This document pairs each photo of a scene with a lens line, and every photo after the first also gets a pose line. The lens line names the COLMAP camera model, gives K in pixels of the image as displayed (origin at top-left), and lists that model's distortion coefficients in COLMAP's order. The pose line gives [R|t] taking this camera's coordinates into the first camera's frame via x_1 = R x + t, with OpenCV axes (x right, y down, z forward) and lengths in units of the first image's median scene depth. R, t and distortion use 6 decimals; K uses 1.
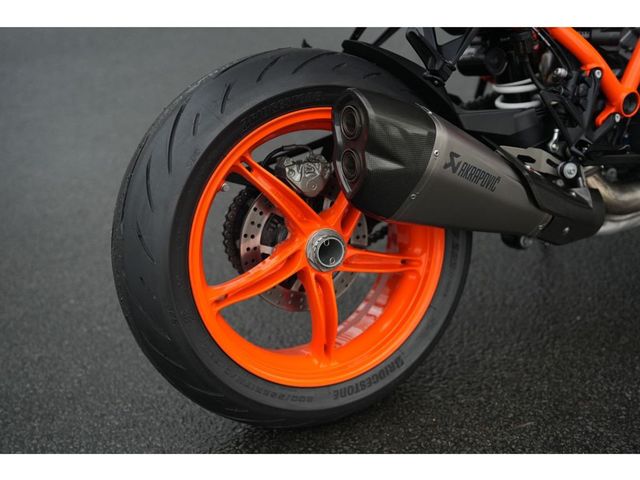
lens RADIAL K [[898.2, 0, 320.0], [0, 898.2, 240.0], [0, 0, 1]] dist [-0.086607, 0.873835]
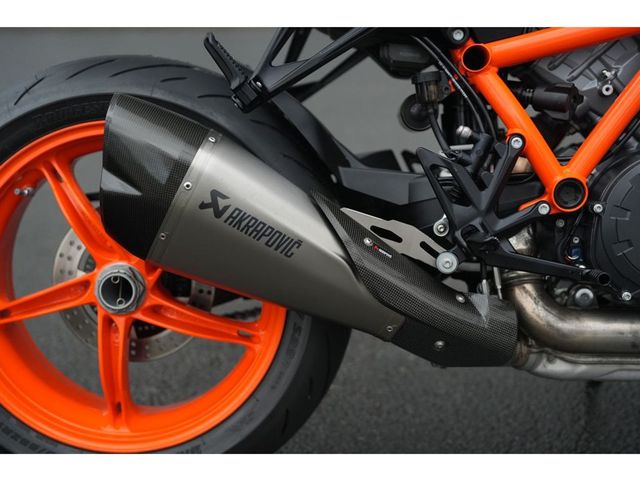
lens RADIAL K [[898.2, 0, 320.0], [0, 898.2, 240.0], [0, 0, 1]] dist [-0.086607, 0.873835]
pose [[0.875748, 0.192090, -0.442908, 0.514405], [-0.240548, 0.969058, -0.055347, -0.030818], [0.418572, 0.155011, 0.894857, 0.306905]]
